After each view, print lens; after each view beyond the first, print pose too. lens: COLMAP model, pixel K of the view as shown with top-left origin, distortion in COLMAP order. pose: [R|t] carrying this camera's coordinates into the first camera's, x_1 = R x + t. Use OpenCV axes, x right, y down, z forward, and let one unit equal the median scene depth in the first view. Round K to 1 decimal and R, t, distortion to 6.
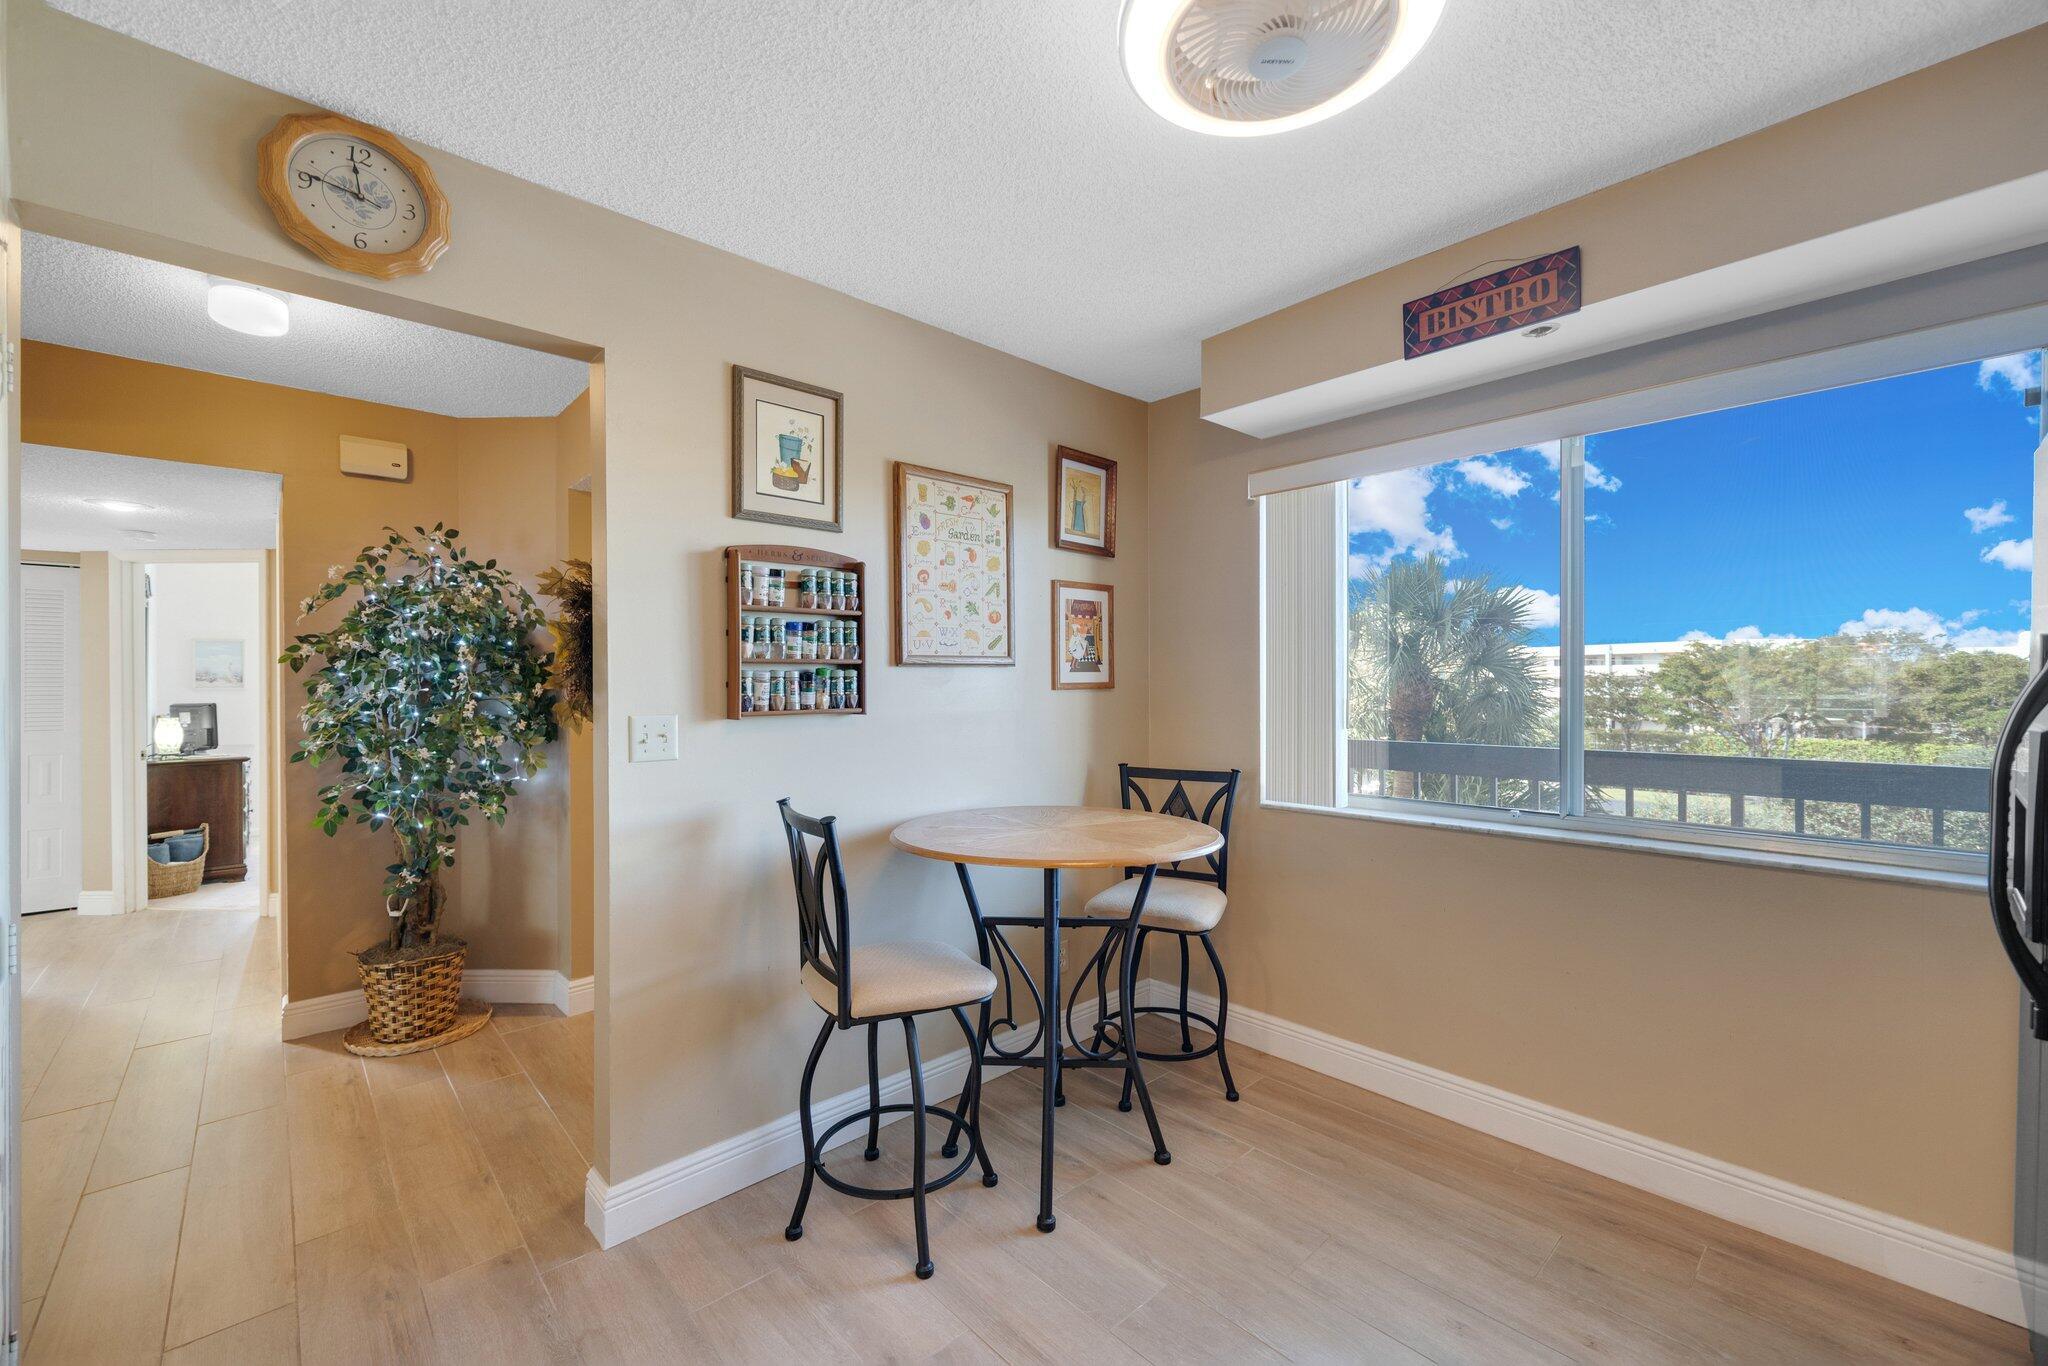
lens RADIAL K [[816.8, 0, 1012.1], [0, 816.8, 690.2], [0, 0, 1]] dist [-0.002185, 0.000355]
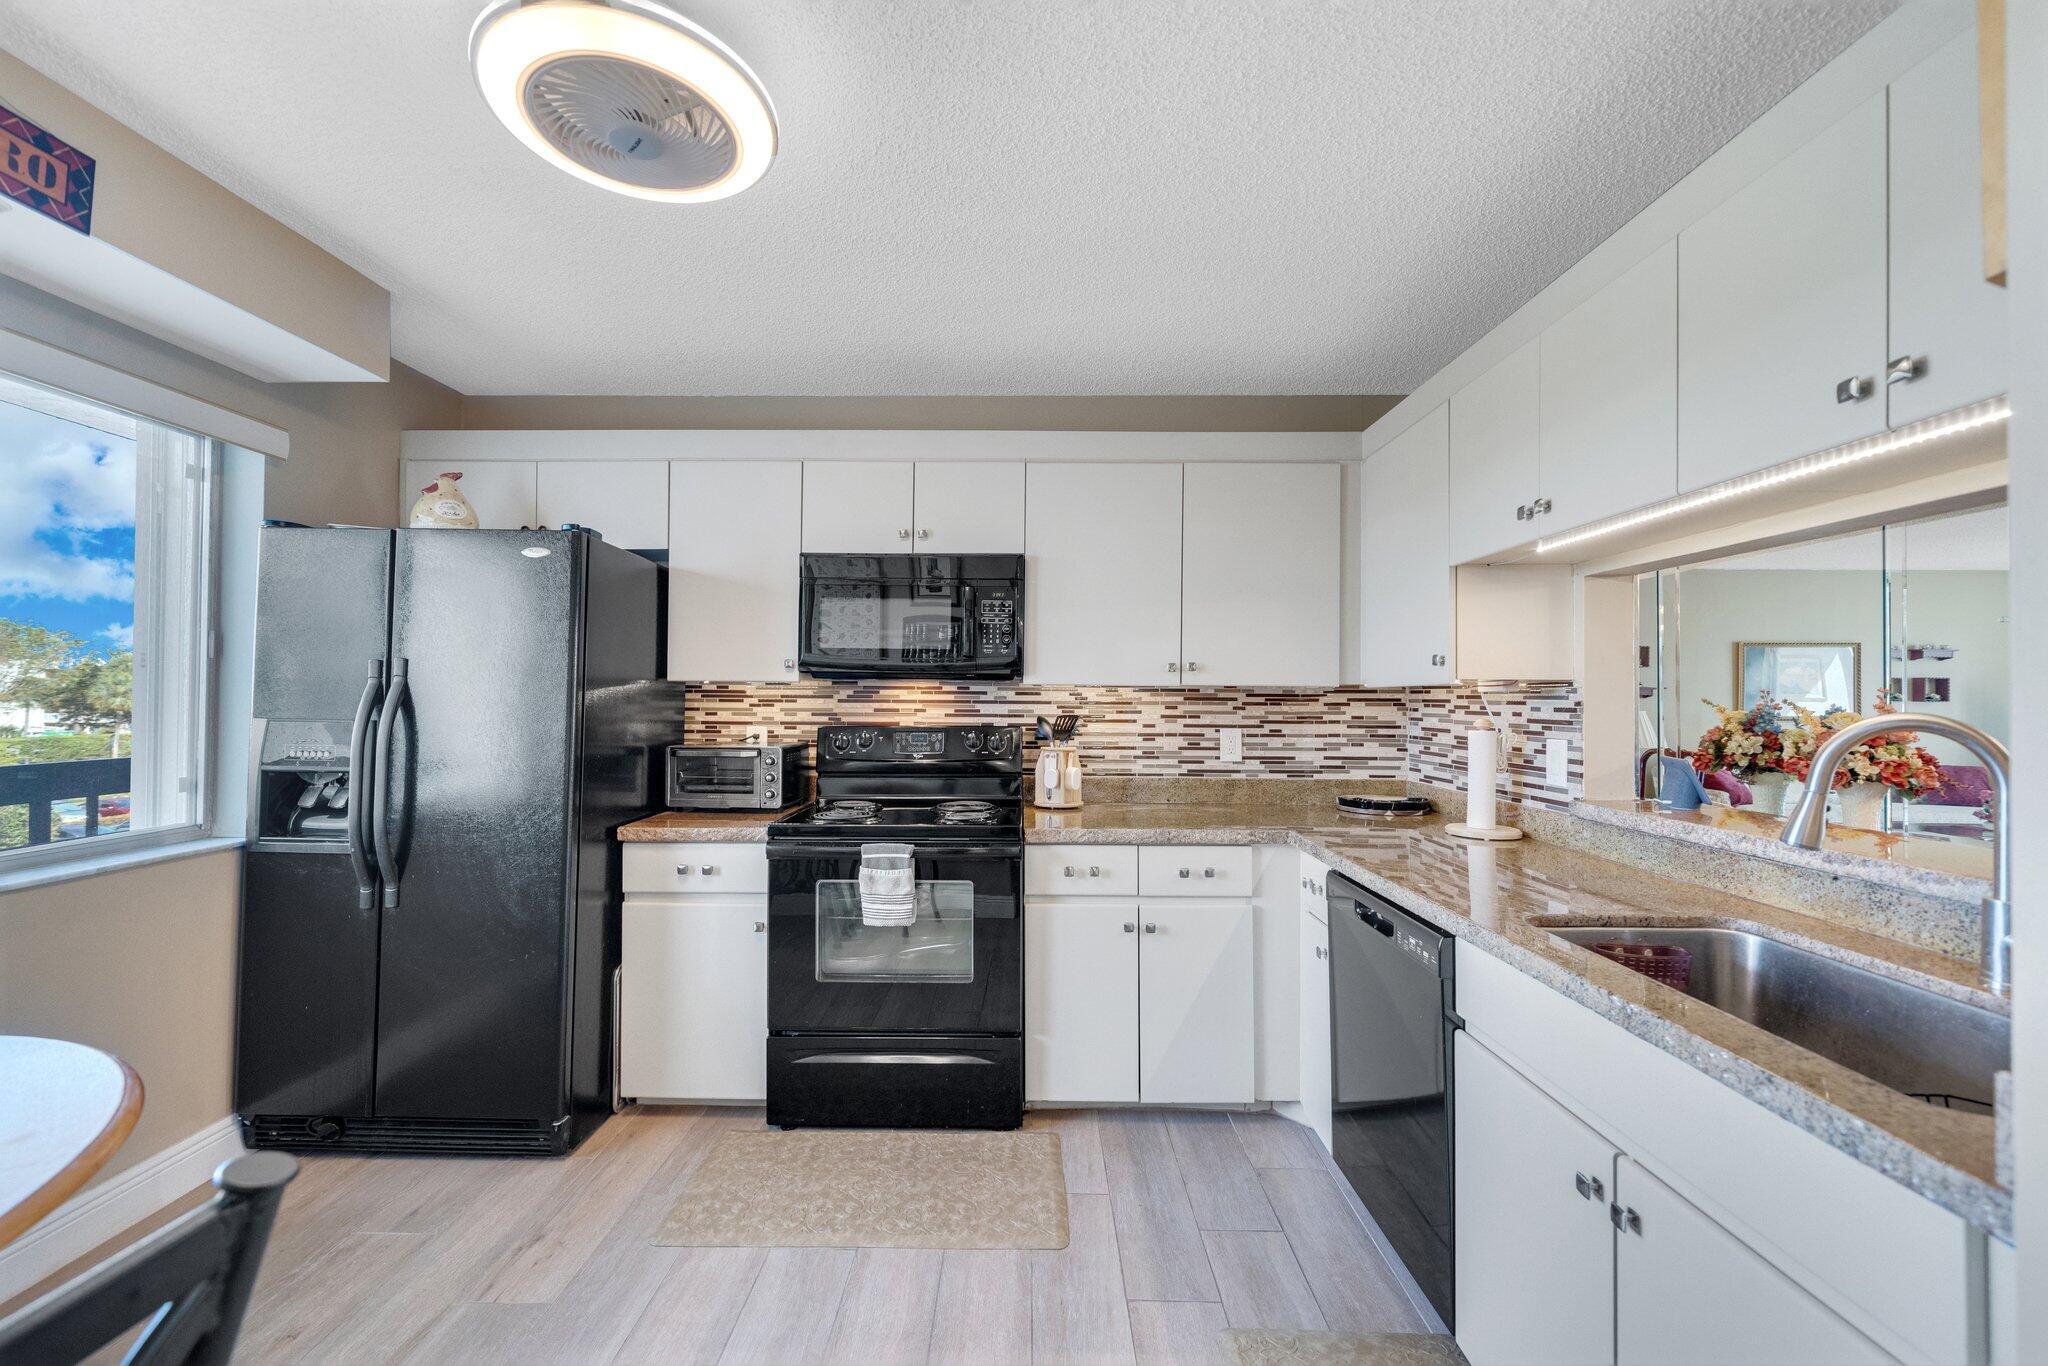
lens RADIAL K [[816.8, 0, 1012.1], [0, 816.8, 690.2], [0, 0, 1]] dist [-0.002185, 0.000355]
pose [[-0.723084, 0.005429, 0.690739, -0.511019], [0.001900, 0.999981, -0.005871, 0.001839], [-0.690758, -0.002933, -0.723080, 0.880575]]
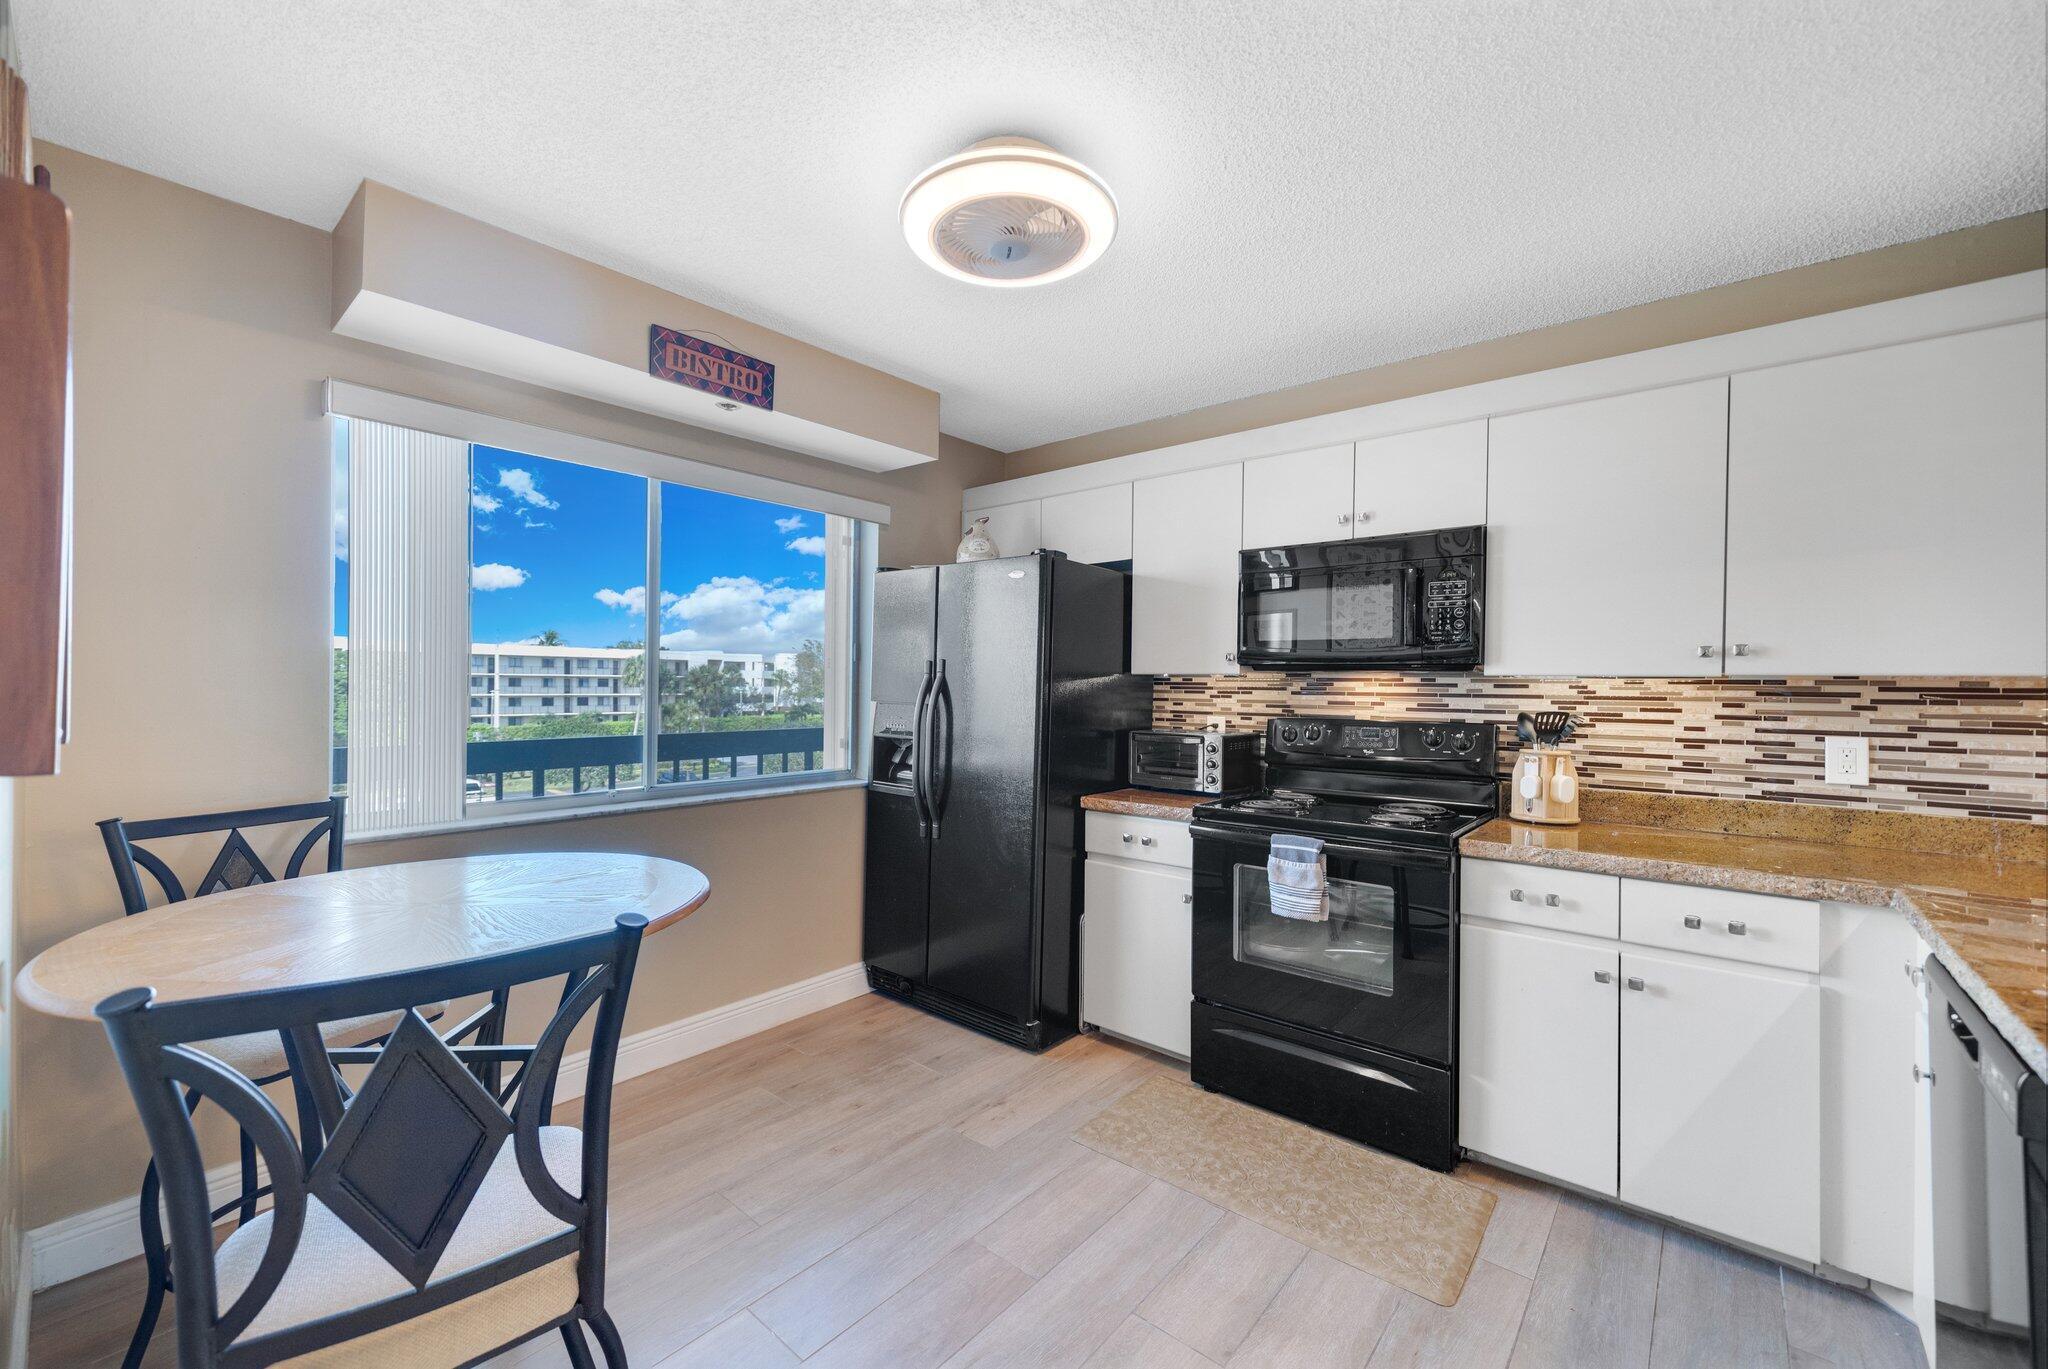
lens RADIAL K [[816.8, 0, 1012.1], [0, 816.8, 691.7], [0, 0, 1]] dist [-0.002185, 0.000355]
pose [[-0.112490, -0.004893, 0.993641, -0.682338], [-0.002278, 0.999987, 0.004666, 0.003843], [-0.993650, -0.001738, -0.112500, 0.695509]]
